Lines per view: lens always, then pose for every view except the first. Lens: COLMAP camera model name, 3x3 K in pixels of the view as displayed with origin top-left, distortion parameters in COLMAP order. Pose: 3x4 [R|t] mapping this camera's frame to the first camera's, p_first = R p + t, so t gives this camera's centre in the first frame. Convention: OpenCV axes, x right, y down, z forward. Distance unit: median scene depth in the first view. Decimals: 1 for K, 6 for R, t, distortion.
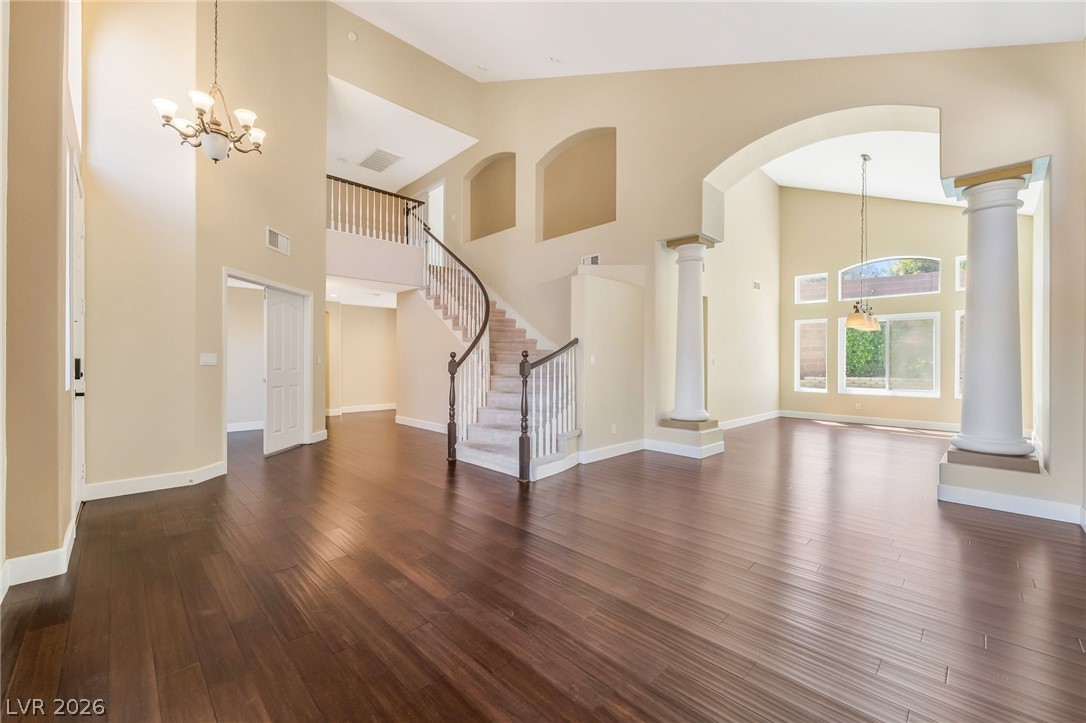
lens RADIAL K [[441.1, 0, 542.8], [0, 441.1, 363.0], [0, 0, 1]] dist [-0.014389, -0.000036]
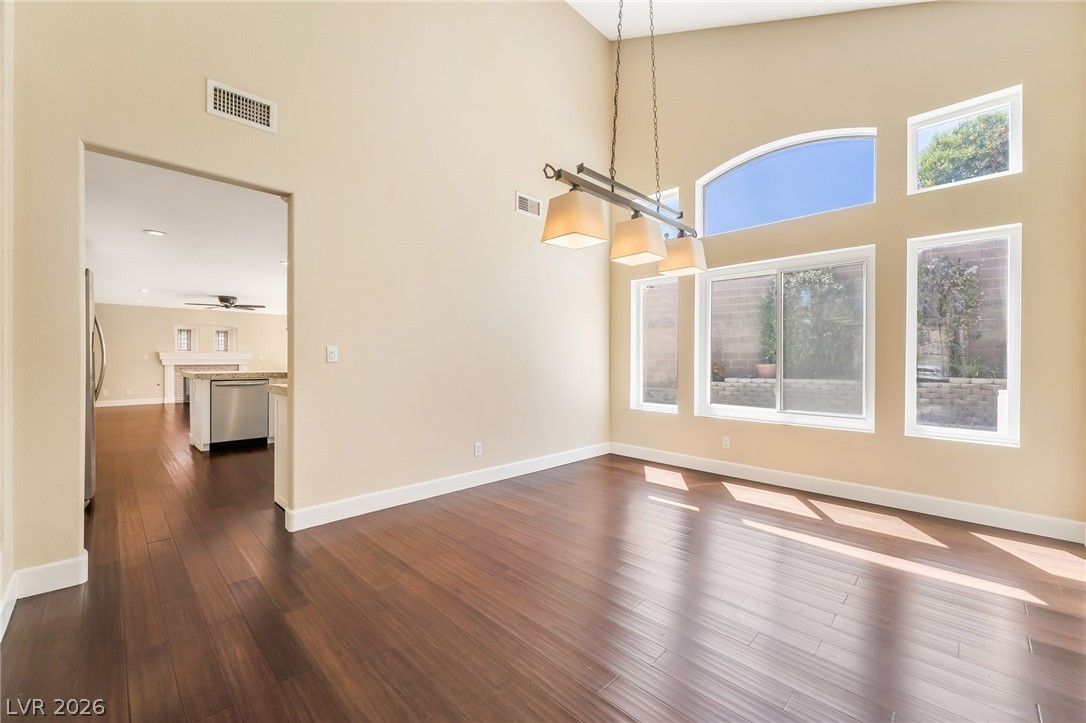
lens RADIAL K [[441.1, 0, 542.8], [0, 441.1, 360.5], [0, 0, 1]] dist [-0.014389, -0.000036]
pose [[0.999886, -0.002723, 0.014859, 0.469351], [0.002773, 0.999991, -0.003318, 0.006518], [-0.014850, 0.003359, 0.999884, 0.466504]]
